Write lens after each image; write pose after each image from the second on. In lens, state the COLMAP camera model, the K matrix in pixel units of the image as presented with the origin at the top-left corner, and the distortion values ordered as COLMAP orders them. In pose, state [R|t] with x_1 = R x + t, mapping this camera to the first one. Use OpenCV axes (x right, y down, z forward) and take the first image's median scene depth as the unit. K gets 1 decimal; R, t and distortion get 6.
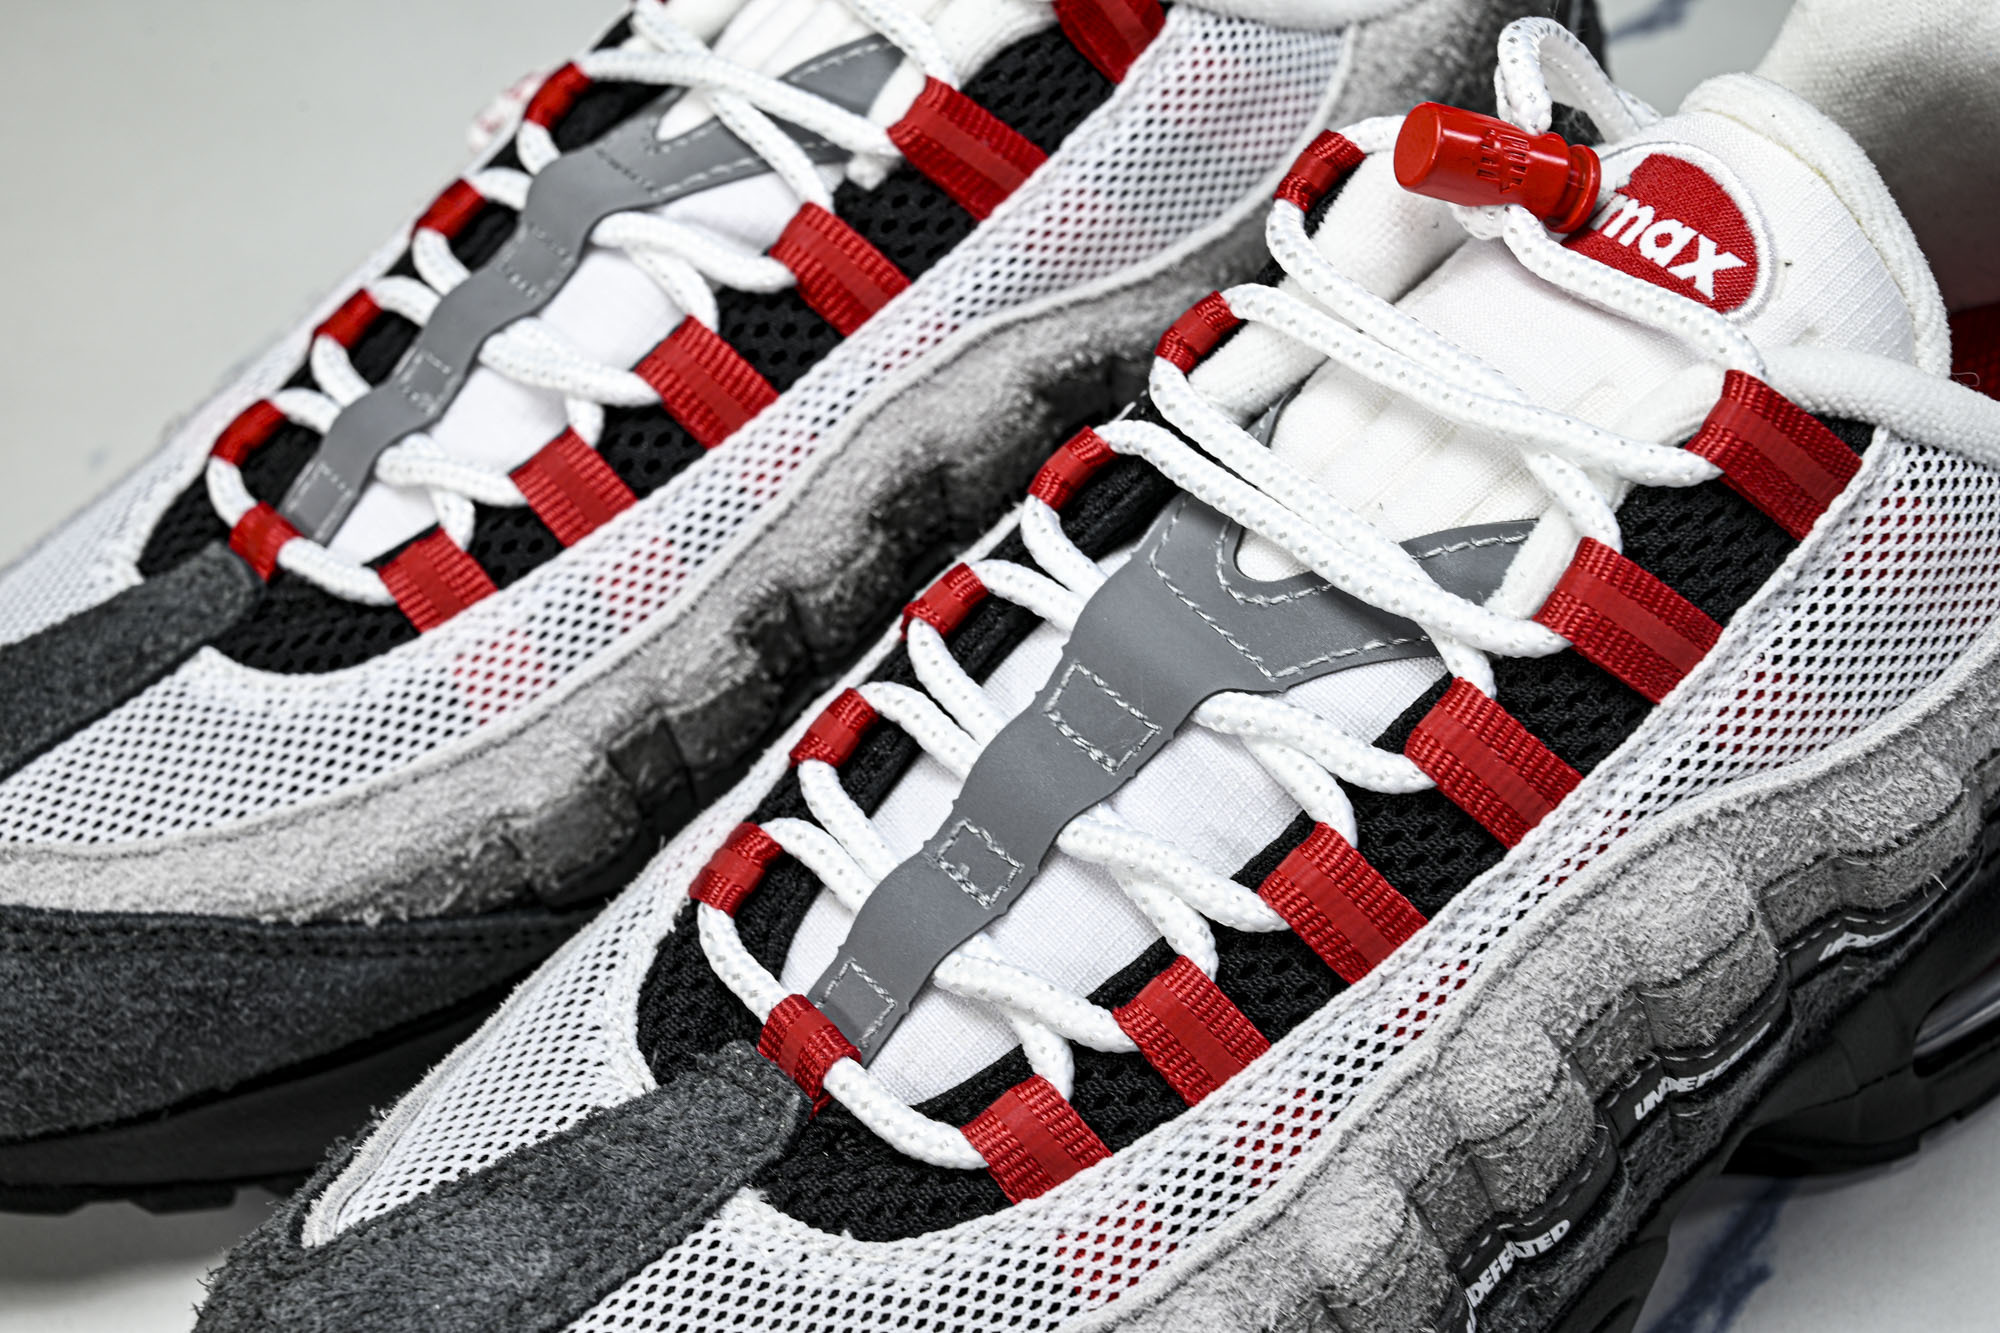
lens RADIAL K [[3706.1, 0, 1000.0], [0, 3706.1, 666.5], [0, 0, 1]] dist [-0.009158, -0.091164]
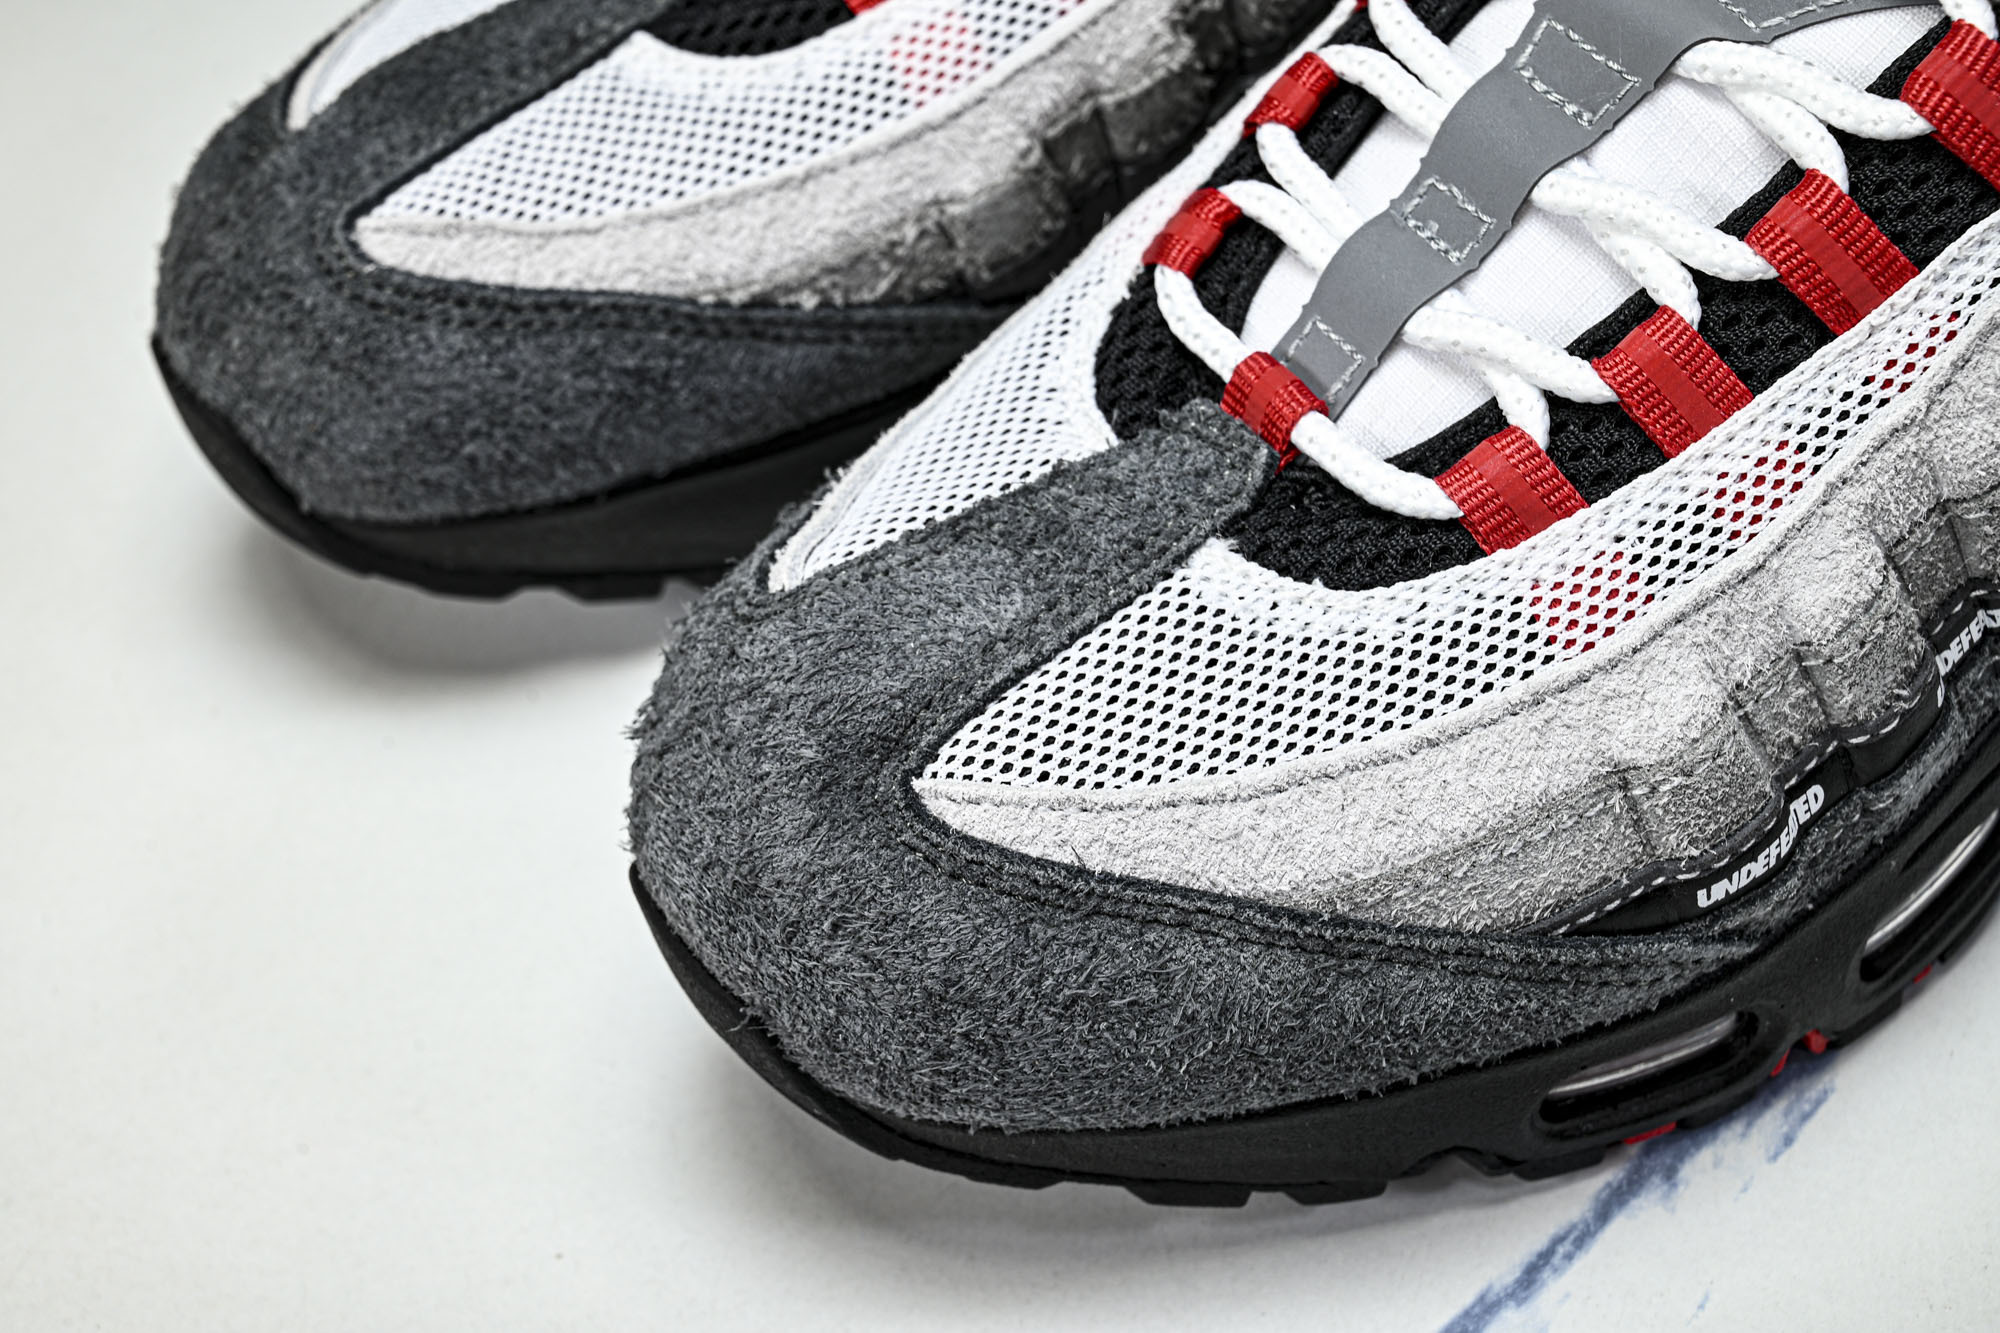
lens RADIAL K [[3631.5, 0, 1000.0], [0, 3631.5, 666.5], [0, 0, 1]] dist [-0.016341, 0.038803]
pose [[0.998164, 0.014007, -0.058928, -0.066274], [-0.007983, 0.994829, 0.101252, 0.074596], [0.060041, -0.100596, 0.993114, 0.022944]]
